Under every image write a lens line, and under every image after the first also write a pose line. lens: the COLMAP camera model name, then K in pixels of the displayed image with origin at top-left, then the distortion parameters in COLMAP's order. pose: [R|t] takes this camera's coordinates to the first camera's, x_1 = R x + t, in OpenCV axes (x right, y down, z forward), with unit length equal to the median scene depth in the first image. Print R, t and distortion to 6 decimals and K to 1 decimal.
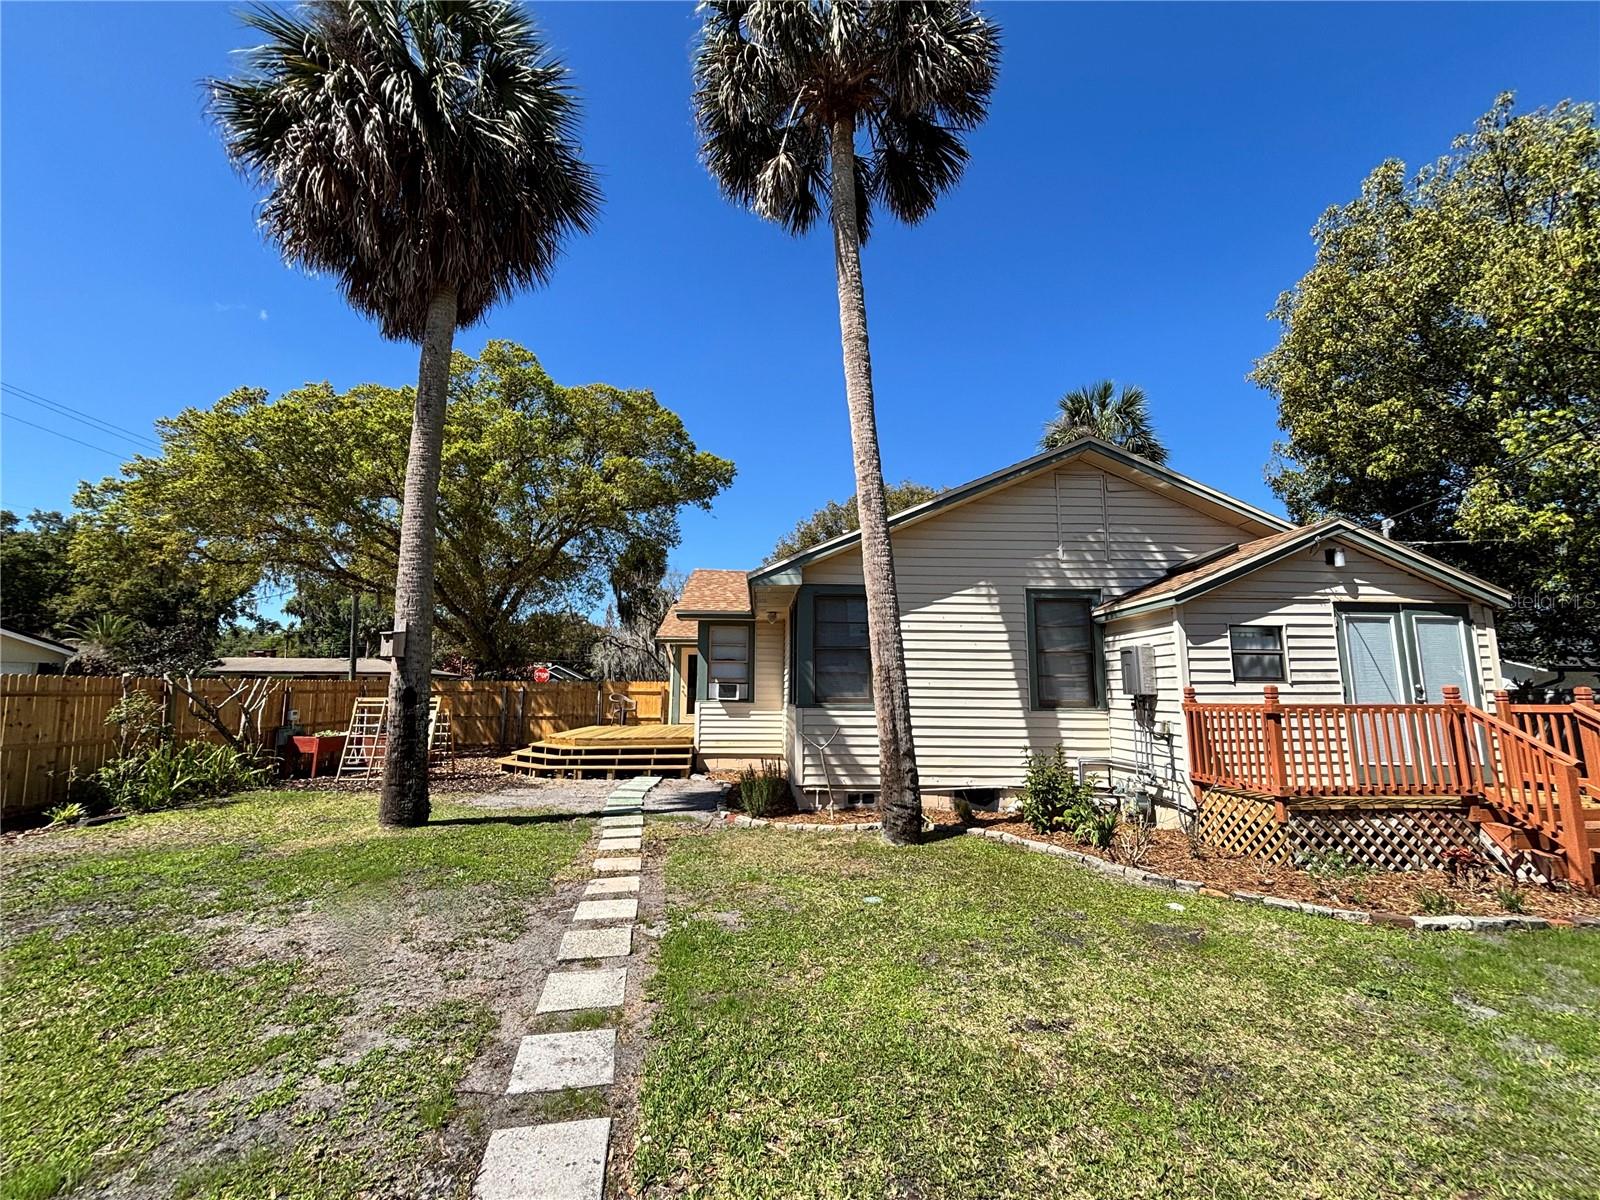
lens RADIAL K [[657.9, 0, 797.6], [0, 657.9, 592.9], [0, 0, 1]] dist [0.000787, 0.000383]
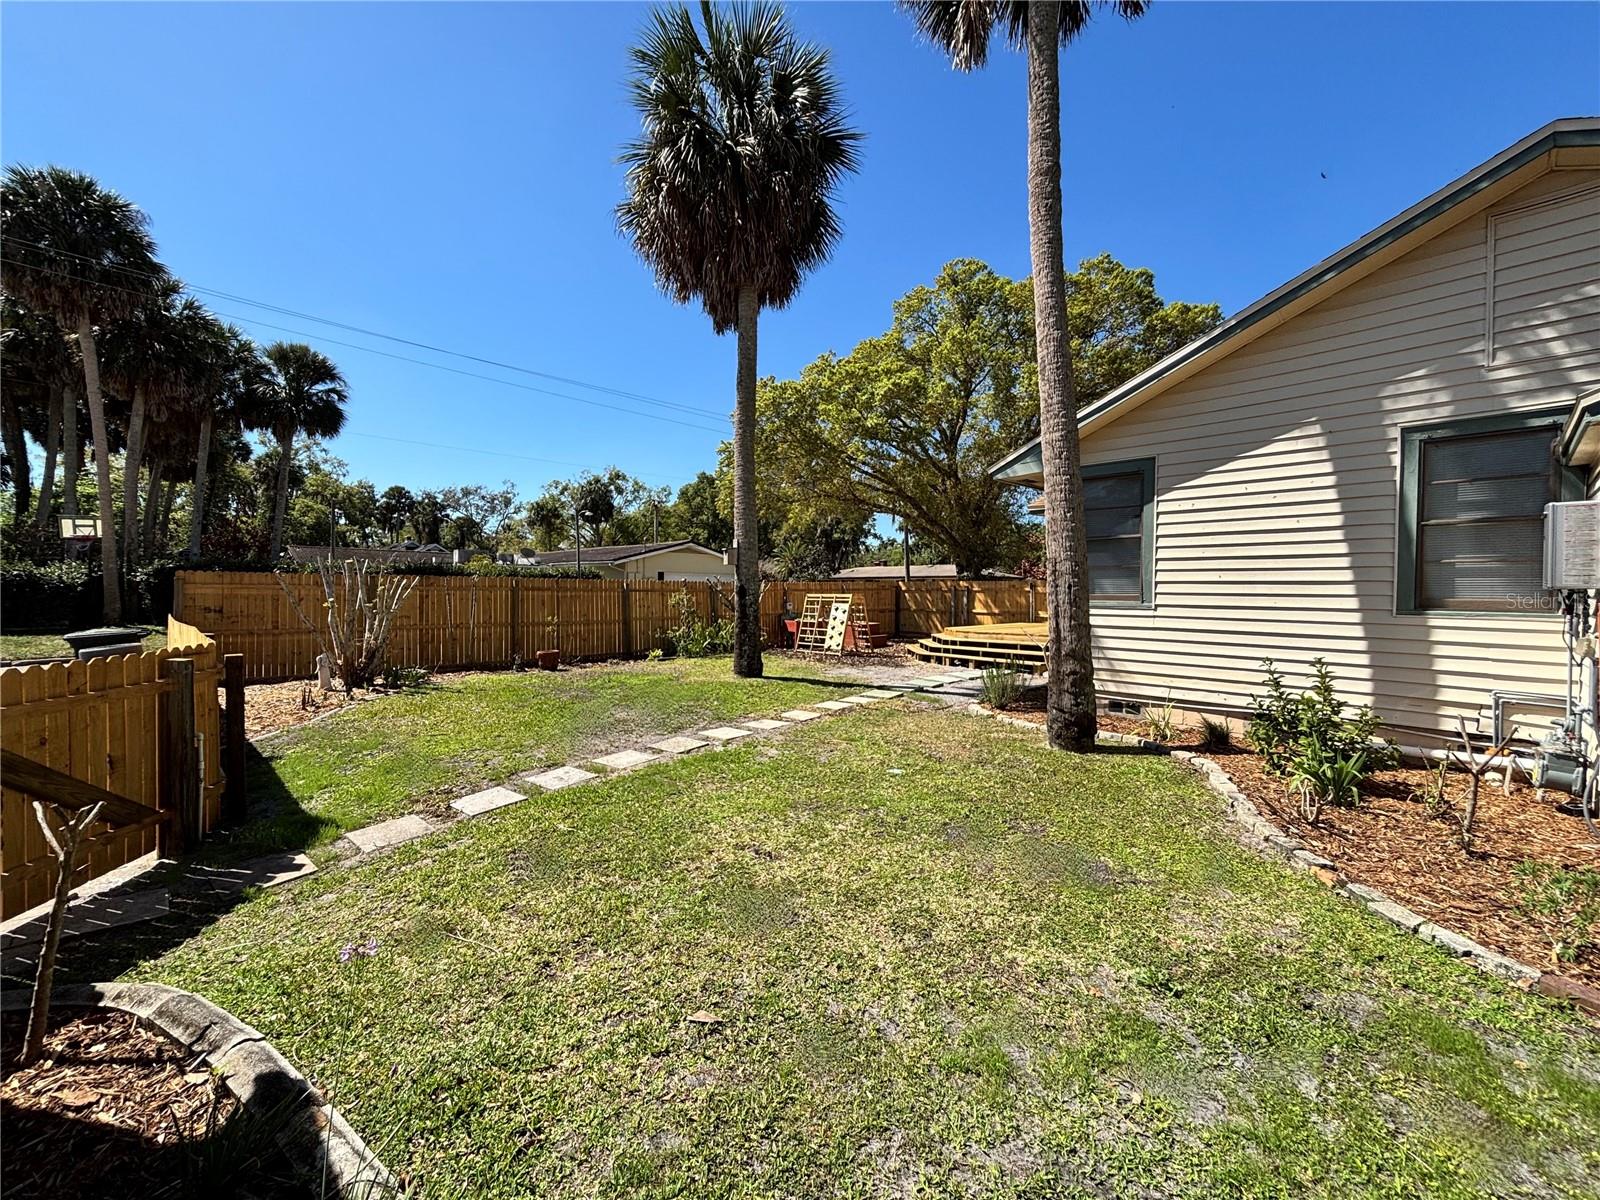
lens RADIAL K [[653.5, 0, 793.1], [0, 653.5, 599.8], [0, 0, 1]] dist [0.000826, 0.000490]
pose [[0.650109, 0.010642, -0.759767, 0.532748], [0.109090, 0.988236, 0.107188, 0.030893], [0.751969, -0.152567, 0.641300, 0.139165]]
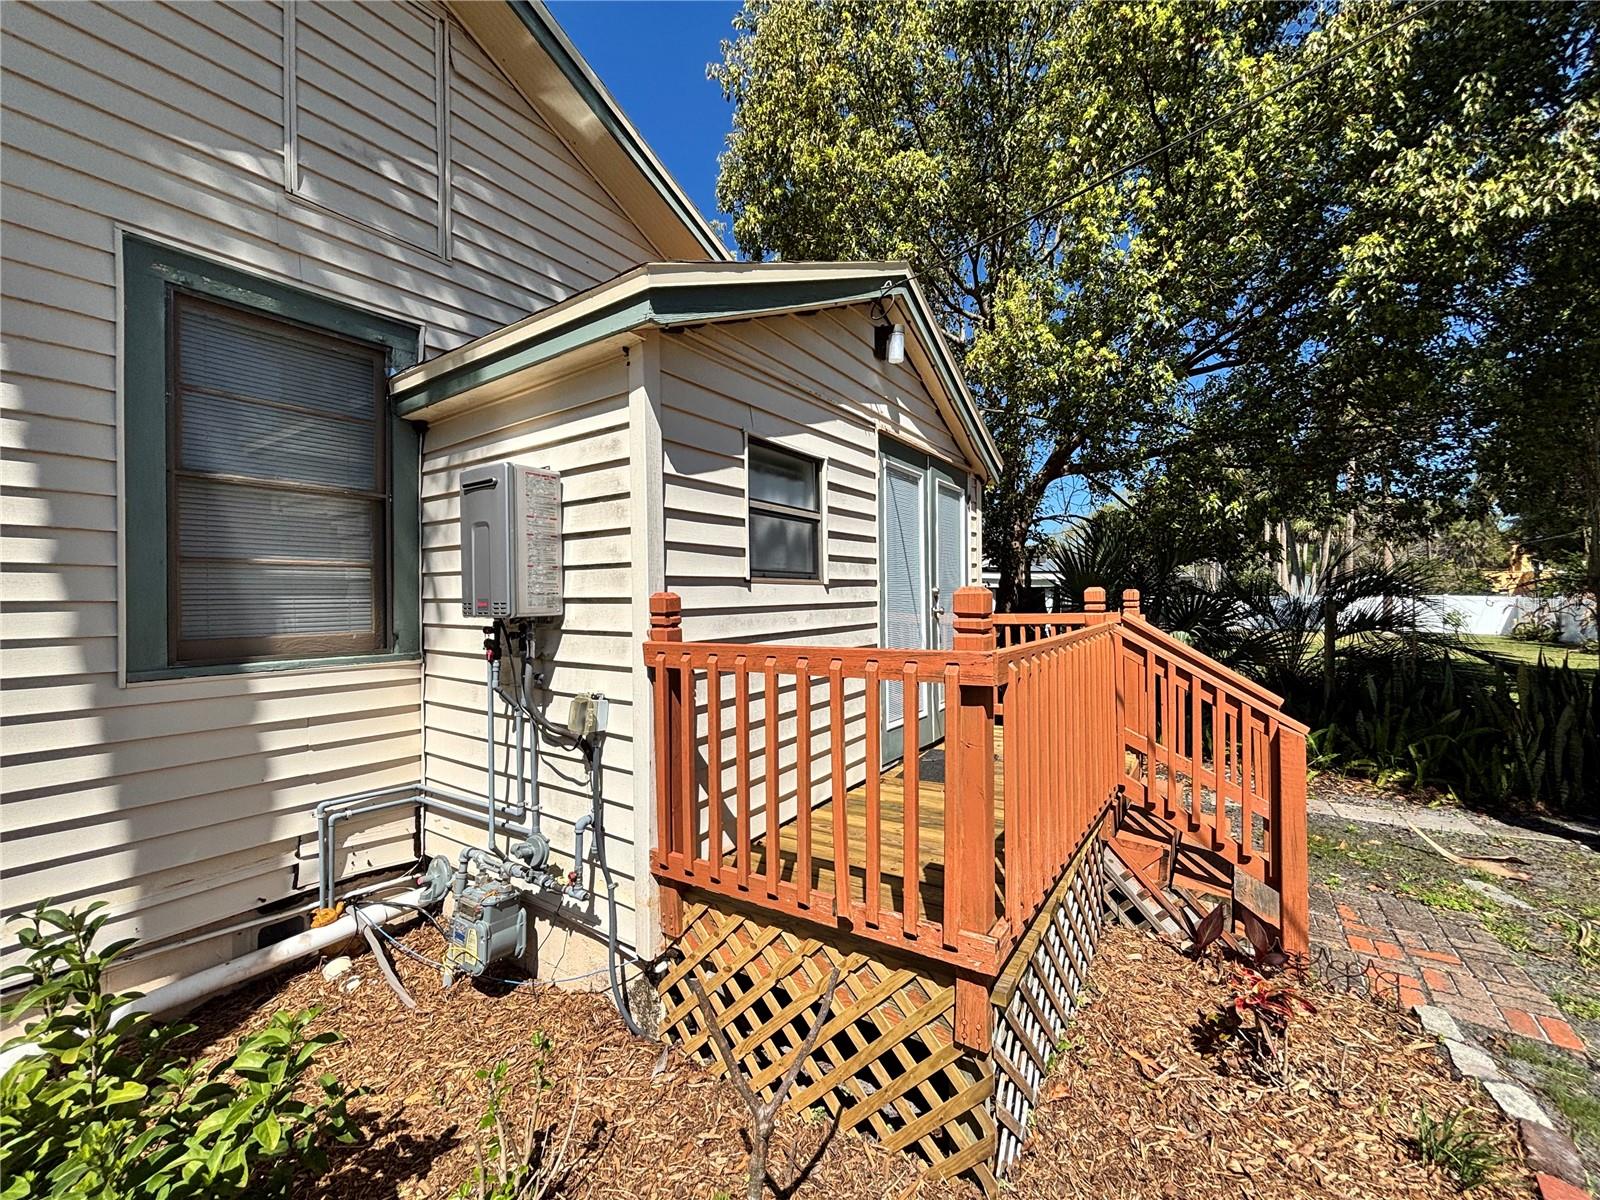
lens RADIAL K [[643.9, 0, 784.1], [0, 643.9, 597.5], [0, 0, 1]] dist [-0.005678, -0.000116]
pose [[0.614834, -0.010700, 0.788584, 0.356477], [-0.103840, 0.990104, 0.094395, 0.102312], [-0.781791, -0.139924, 0.607638, 0.715020]]
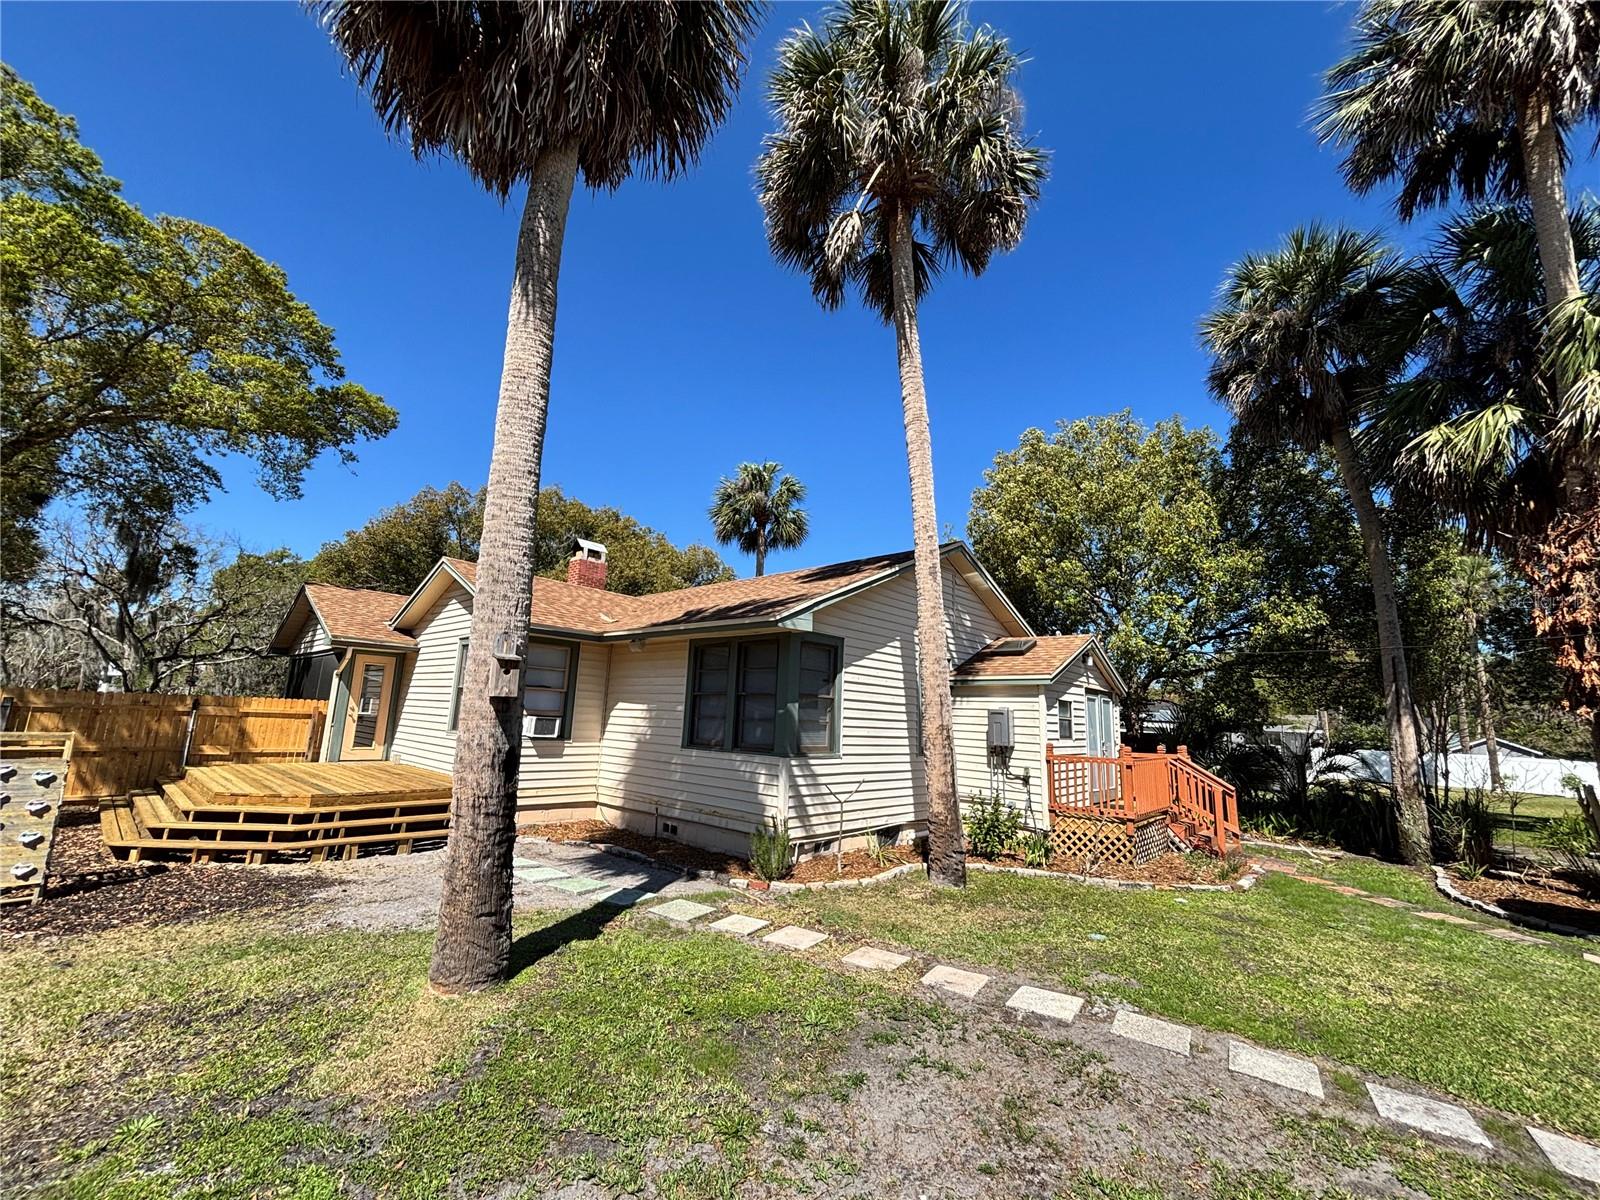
lens RADIAL K [[653.5, 0, 793.1], [0, 653.5, 599.8], [0, 0, 1]] dist [0.000826, 0.000490]
pose [[0.710718, 0.148809, 0.687558, -0.771211], [-0.142337, 0.987574, -0.066611, 0.010125], [-0.688927, -0.050524, 0.723068, 0.354038]]
